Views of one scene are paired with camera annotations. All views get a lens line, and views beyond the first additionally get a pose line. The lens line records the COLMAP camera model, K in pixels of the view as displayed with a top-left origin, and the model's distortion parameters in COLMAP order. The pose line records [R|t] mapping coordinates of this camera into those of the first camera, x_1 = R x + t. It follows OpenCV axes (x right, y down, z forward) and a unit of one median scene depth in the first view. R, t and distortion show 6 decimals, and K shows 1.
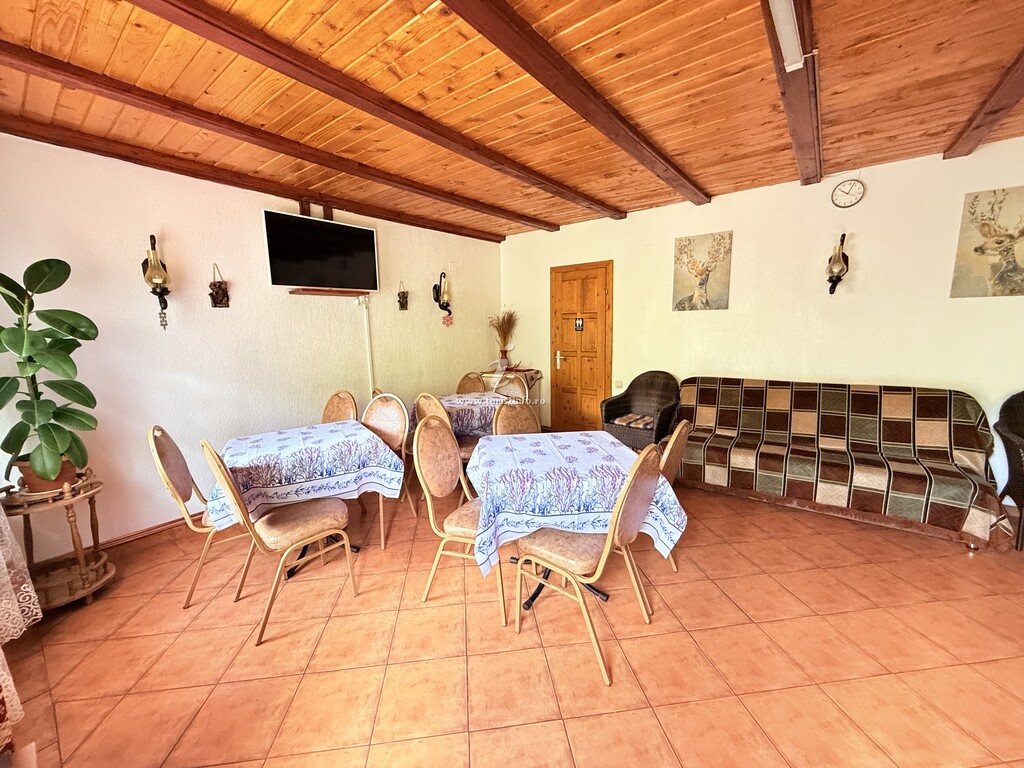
lens RADIAL K [[407.9, 0, 512.8], [0, 407.9, 382.0], [0, 0, 1]] dist [0.000081, 0.000563]
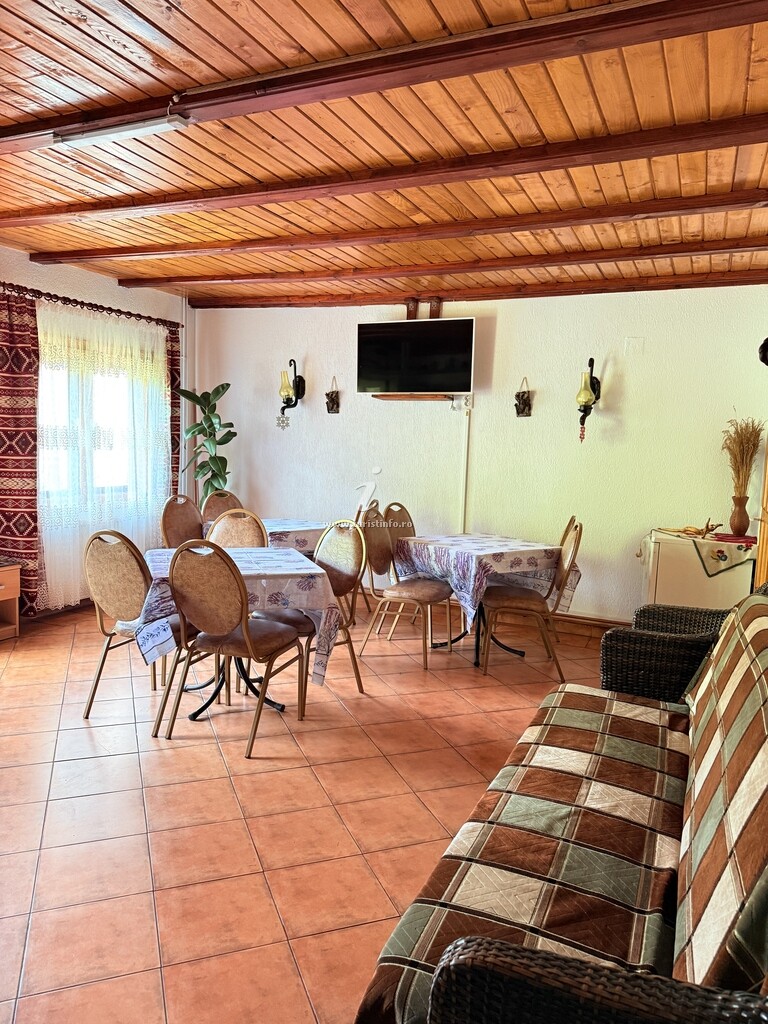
lens RADIAL K [[720.7, 0, 381.0], [0, 720.7, 510.9], [0, 0, 1]] dist [0.053971, -0.043621]
pose [[0.225979, 0.129305, -0.965512, 1.096405], [-0.182962, 0.979146, 0.088309, -0.091316], [0.956796, 0.156696, 0.244924, 0.539758]]
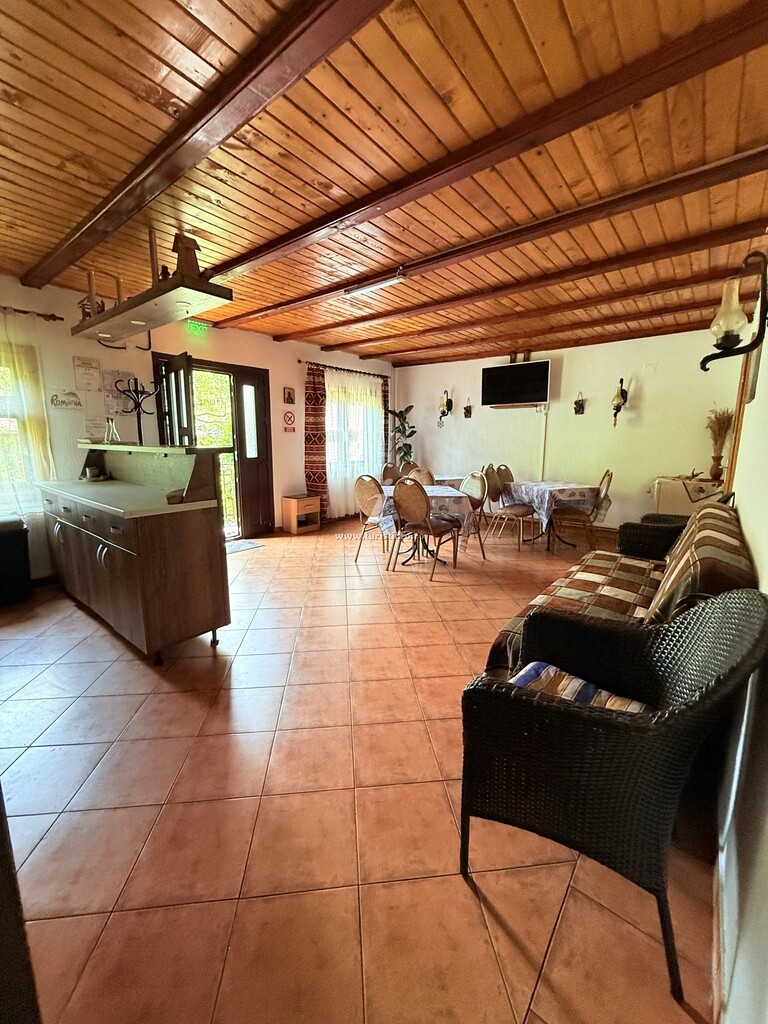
lens RADIAL K [[407.9, 0, 383.1], [0, 407.9, 507.1], [0, 0, 1]] dist [0.000081, 0.000563]
pose [[-0.026909, 0.192185, -0.980990, 1.238215], [-0.146238, 0.970031, 0.194049, -0.061016], [0.988883, 0.148680, 0.002002, 0.498243]]
